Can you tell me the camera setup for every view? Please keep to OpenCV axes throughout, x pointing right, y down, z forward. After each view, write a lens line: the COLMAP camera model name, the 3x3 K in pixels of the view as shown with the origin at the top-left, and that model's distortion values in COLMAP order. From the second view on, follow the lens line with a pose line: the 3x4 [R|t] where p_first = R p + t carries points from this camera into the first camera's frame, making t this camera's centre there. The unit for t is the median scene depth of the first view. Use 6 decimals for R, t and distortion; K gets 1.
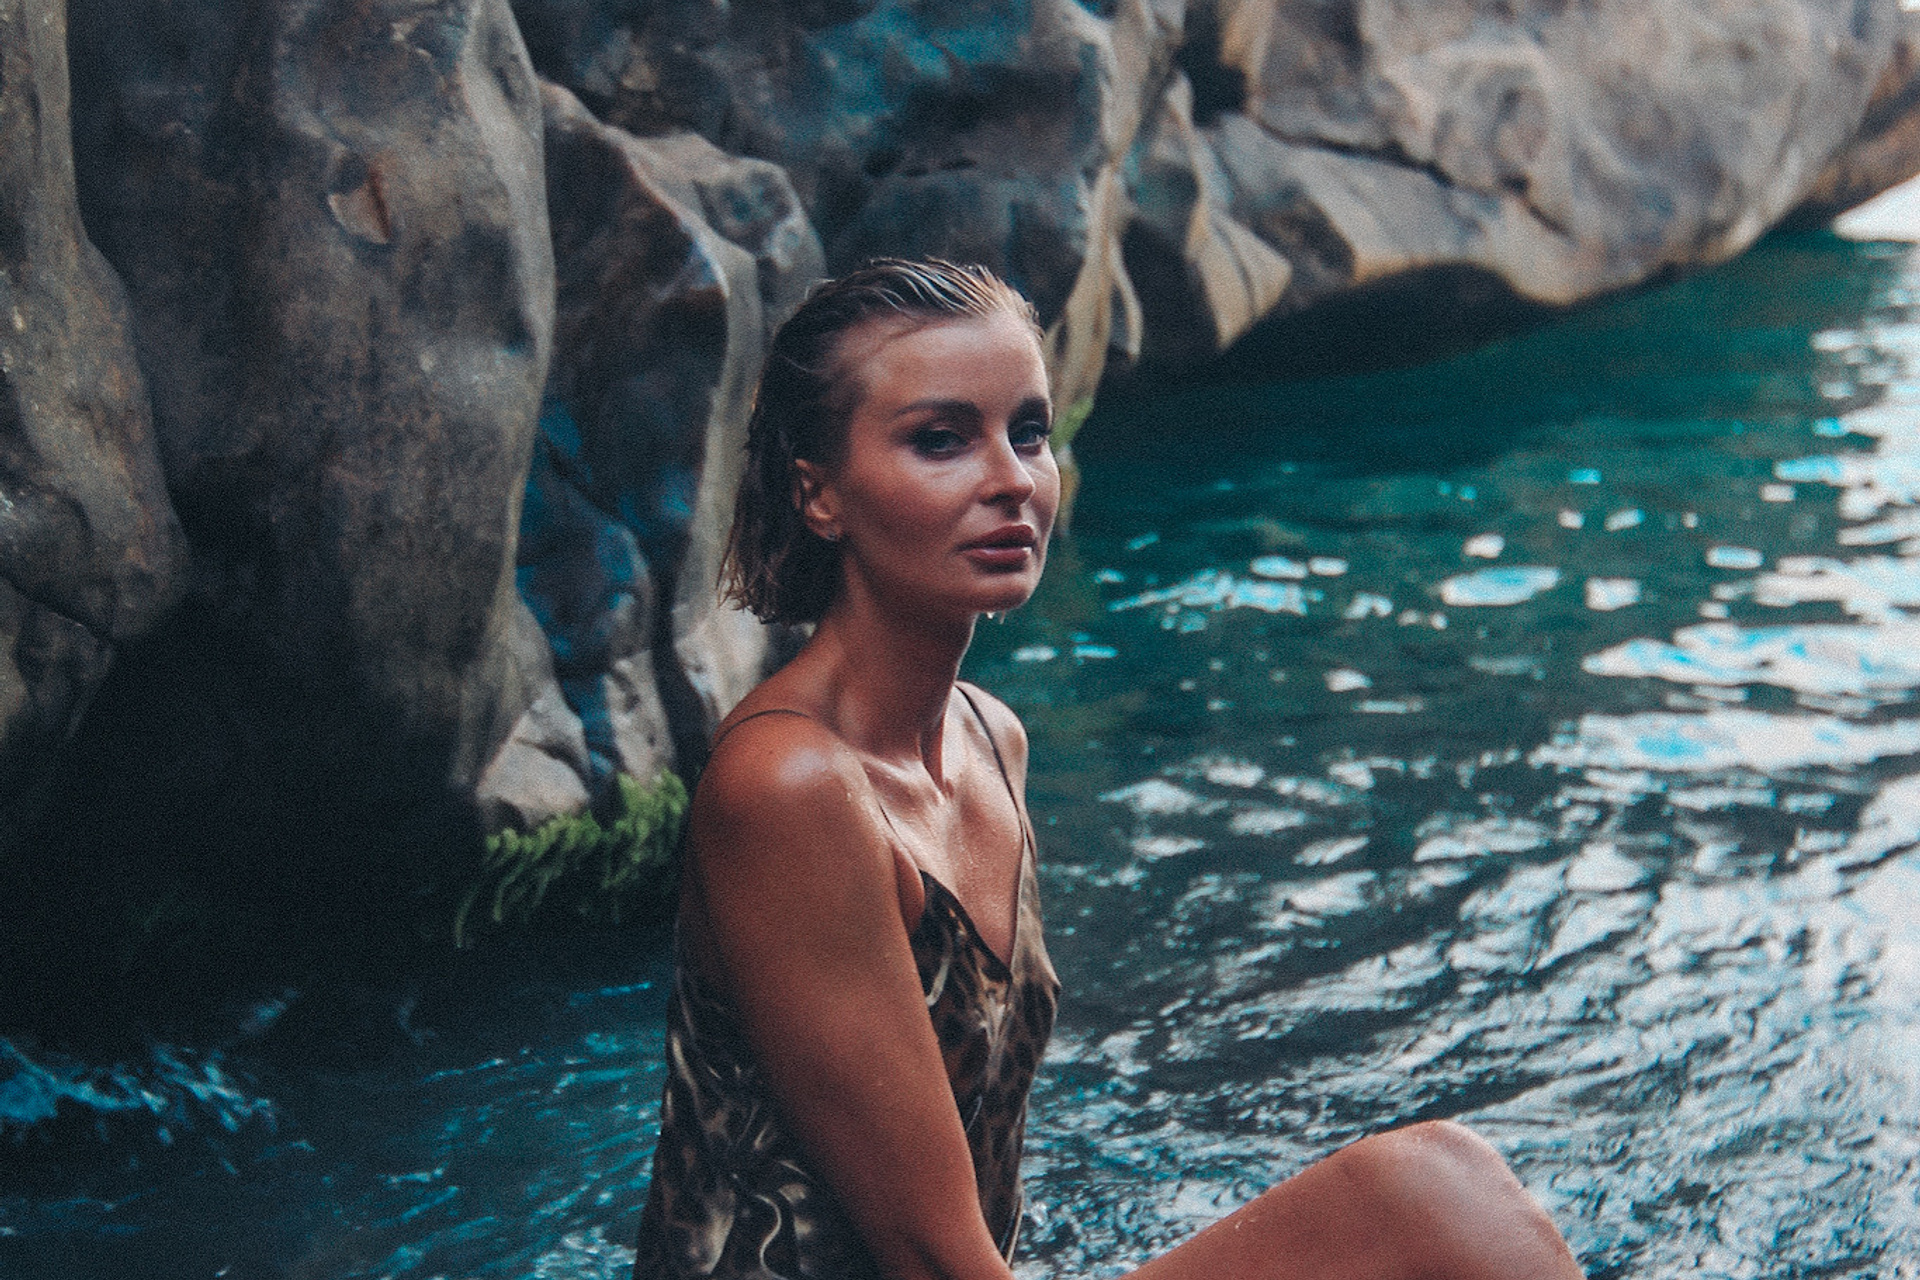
lens RADIAL K [[2991.6, 0, 1006.7], [0, 2991.6, 647.0], [0, 0, 1]] dist [0.027562, -0.015903]
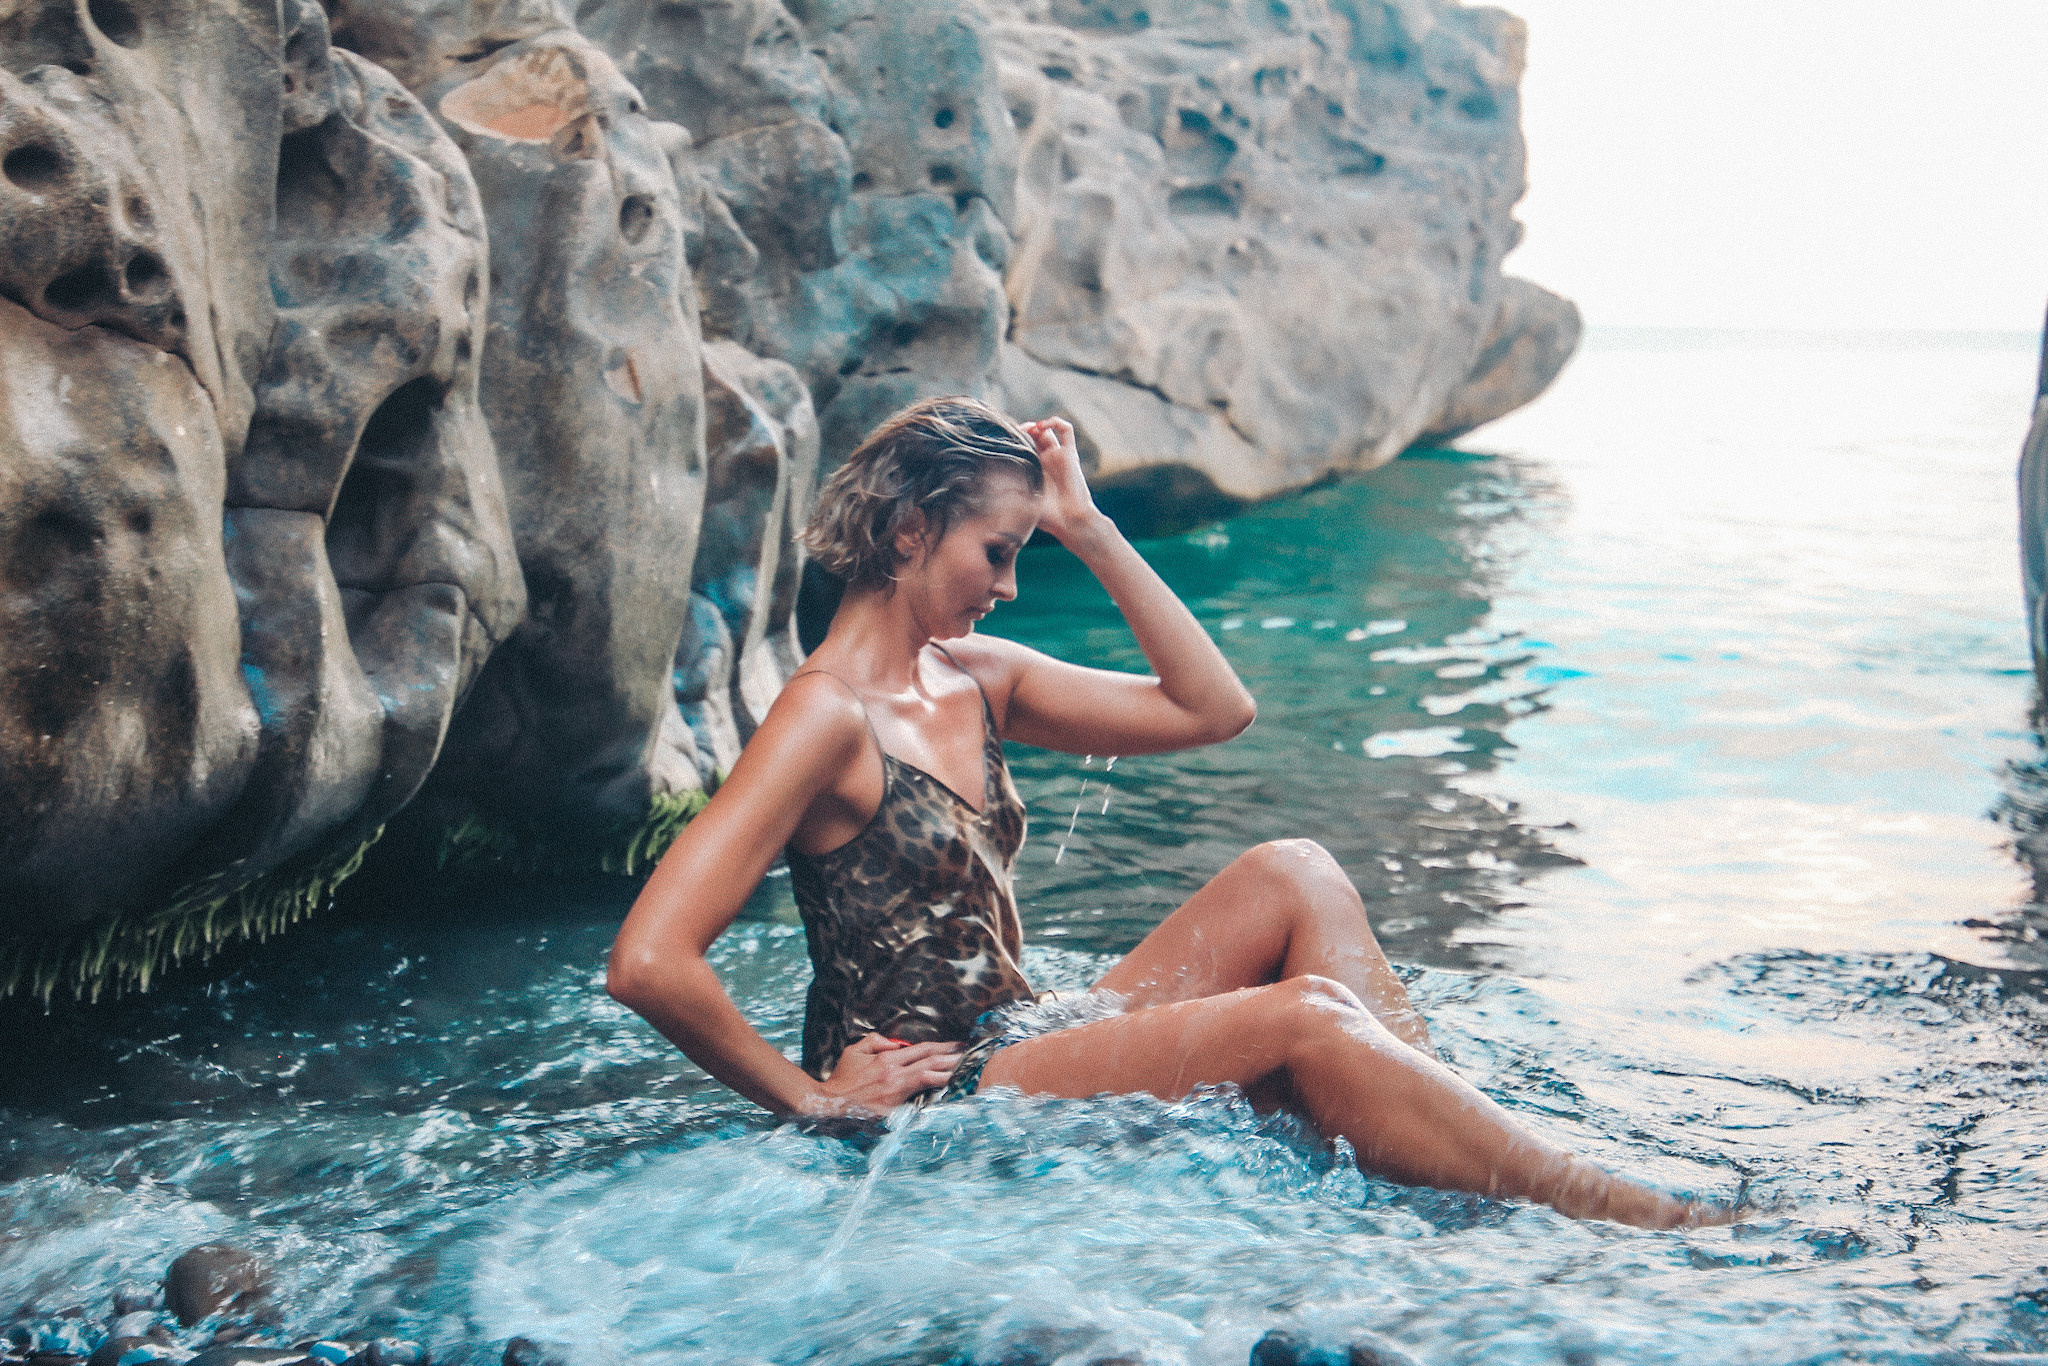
lens RADIAL K [[2678.3, 0, 1025.4], [0, 2678.3, 685.2], [0, 0, 1]] dist [0.044074, 0.001285]
pose [[0.992283, 0.019429, 0.122459, -0.109804], [-0.013476, 0.998696, -0.049249, 0.050815], [-0.123256, 0.047218, 0.991251, -0.265034]]
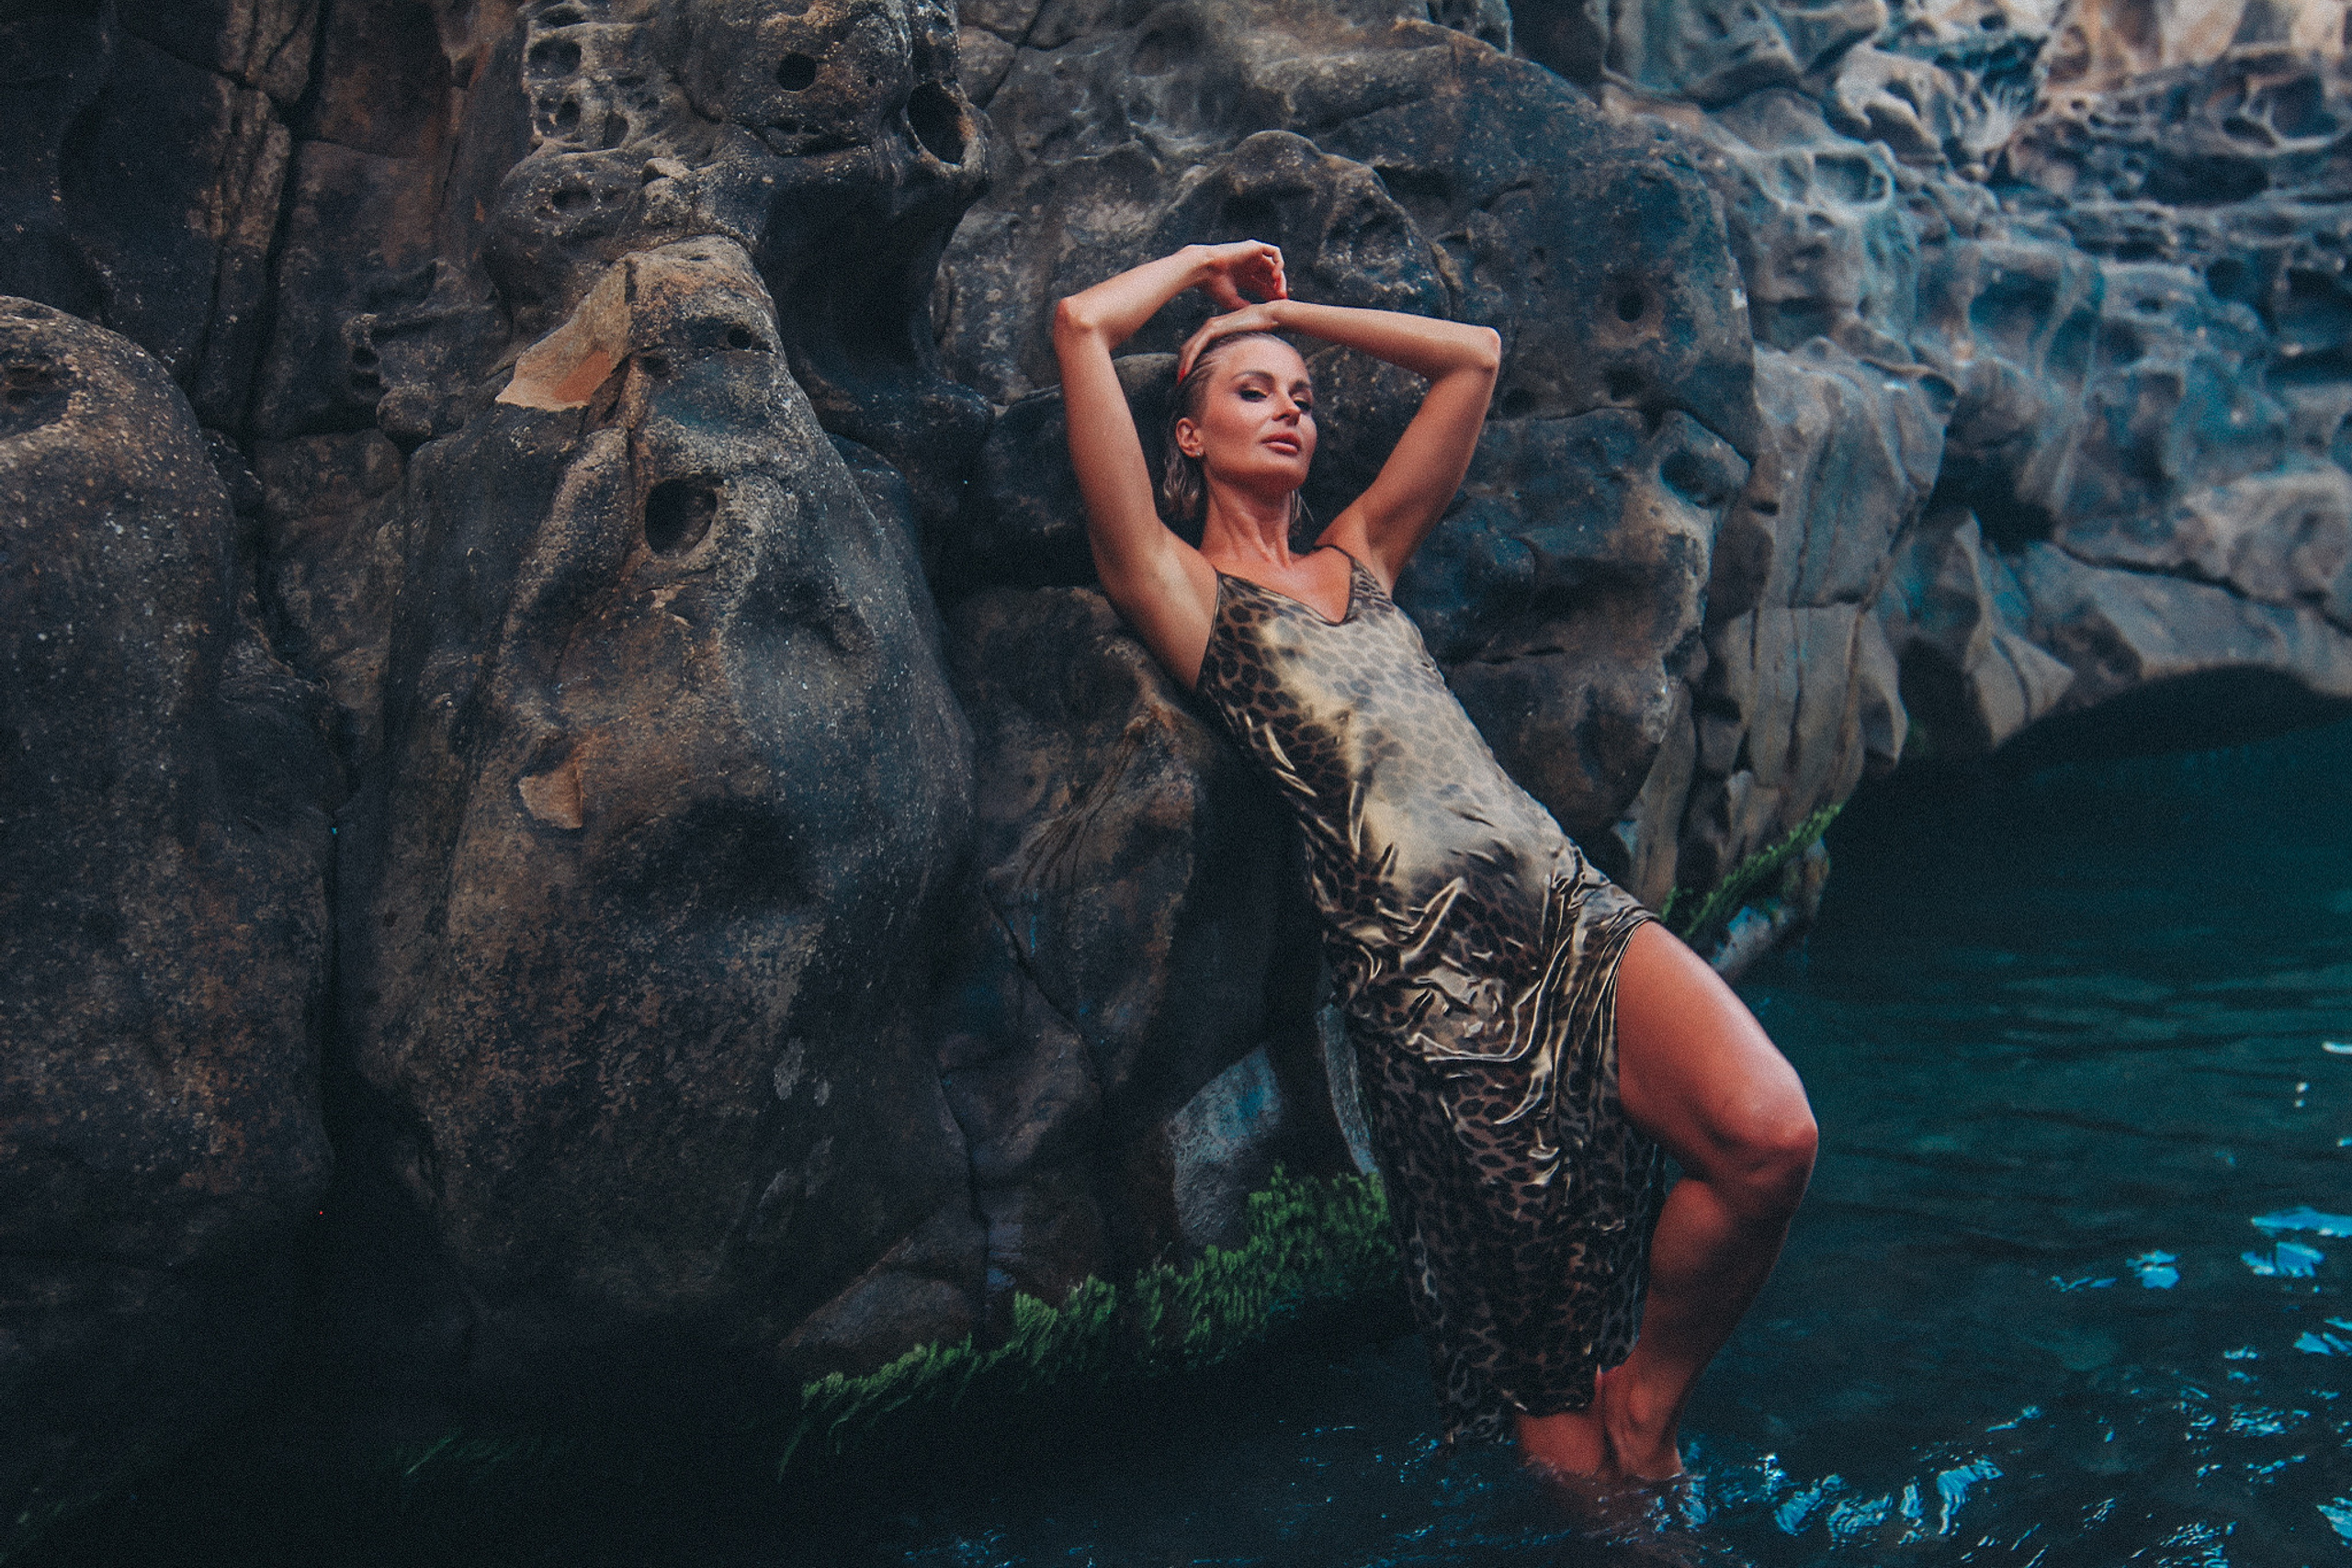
lens RADIAL K [[1976.3, 0, 1197.2], [0, 1976.3, 806.3], [0, 0, 1]] dist [0.006281, 0.002778]
pose [[0.926306, 0.033906, -0.375243, 0.134816], [-0.044733, 0.998795, -0.020177, -0.086440], [0.374107, 0.035475, 0.926707, 0.305617]]
